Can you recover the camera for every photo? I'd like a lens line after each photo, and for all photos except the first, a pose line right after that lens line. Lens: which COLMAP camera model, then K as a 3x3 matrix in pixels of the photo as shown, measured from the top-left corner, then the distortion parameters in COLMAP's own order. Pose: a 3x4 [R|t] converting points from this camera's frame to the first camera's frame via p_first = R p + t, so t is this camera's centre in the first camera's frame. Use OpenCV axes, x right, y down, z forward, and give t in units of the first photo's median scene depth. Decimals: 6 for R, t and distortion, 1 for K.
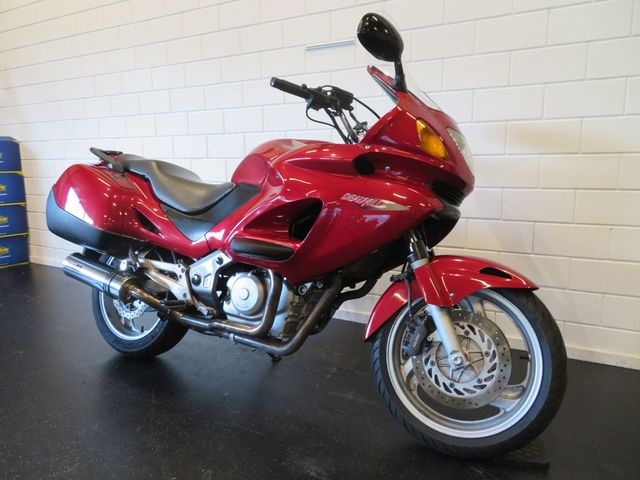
lens RADIAL K [[461.9, 0, 320.0], [0, 461.9, 240.0], [0, 0, 1]] dist [0.000047, 0.004331]
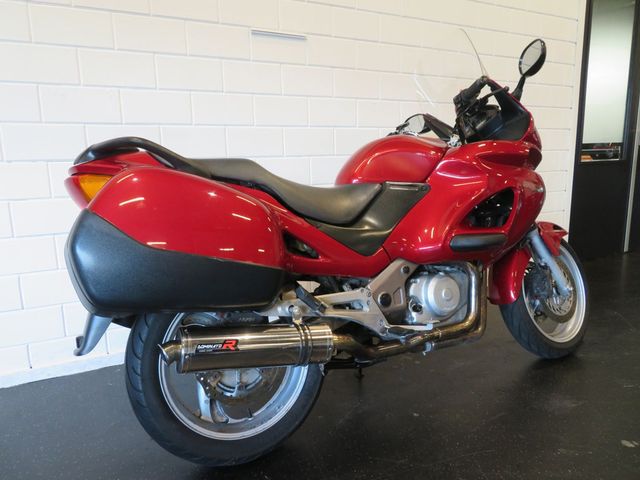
lens RADIAL K [[449.4, 0, 320.0], [0, 449.4, 240.0], [0, 0, 1]] dist [-0.003344, -0.002430]
pose [[0.569960, -0.149507, 0.807956, -1.111374], [0.148061, 0.985899, 0.077987, -0.116766], [-0.808222, 0.075177, 0.584059, 0.684950]]
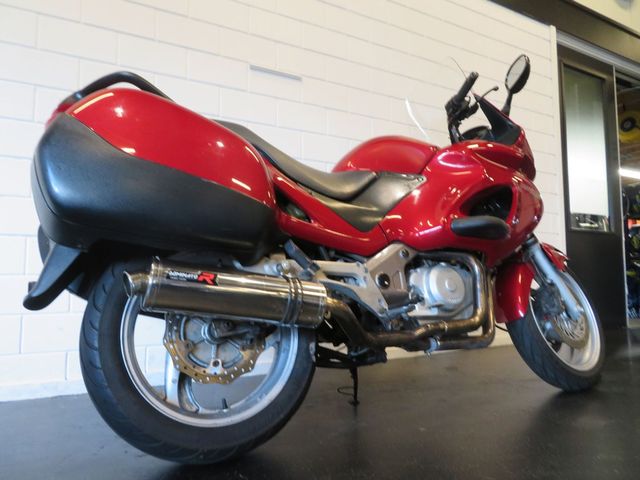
lens RADIAL K [[449.4, 0, 320.0], [0, 449.4, 240.0], [0, 0, 1]] dist [-0.003344, -0.002430]
pose [[0.553982, 0.067517, 0.829786, -1.070421], [0.134417, 0.976375, -0.169184, 0.149740], [-0.821606, 0.205262, 0.531819, 0.763575]]
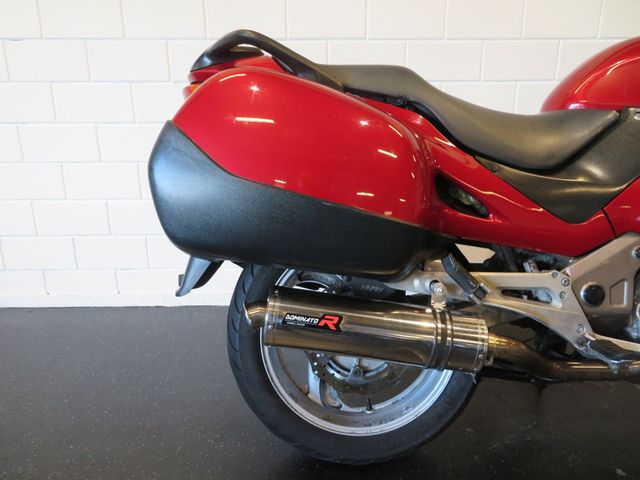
lens RADIAL K [[461.9, 0, 320.0], [0, 461.9, 240.0], [0, 0, 1]] dist [0.000047, 0.004331]
pose [[0.869945, -0.133848, 0.474637, -0.895589], [0.076927, 0.987512, 0.137482, -0.085196], [-0.487112, -0.083089, 0.869378, 0.780038]]
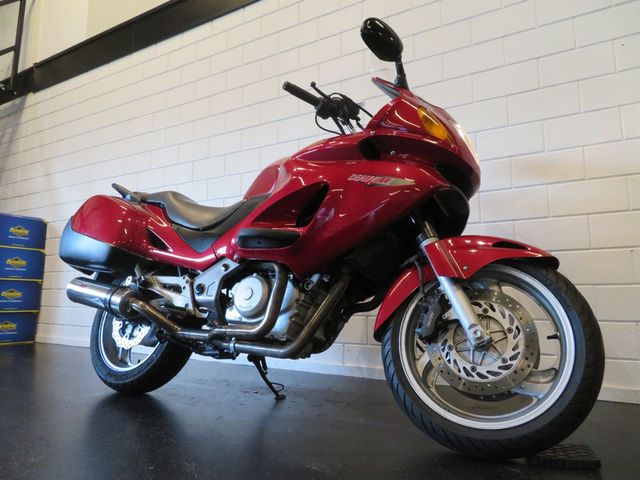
lens RADIAL K [[461.9, 0, 320.0], [0, 461.9, 240.0], [0, 0, 1]] dist [0.000047, 0.004331]
pose [[0.999313, 0.002767, -0.036966, 0.020748], [-0.013549, 0.955475, -0.294759, 0.302069], [0.034505, 0.295058, 0.954856, 0.063445]]
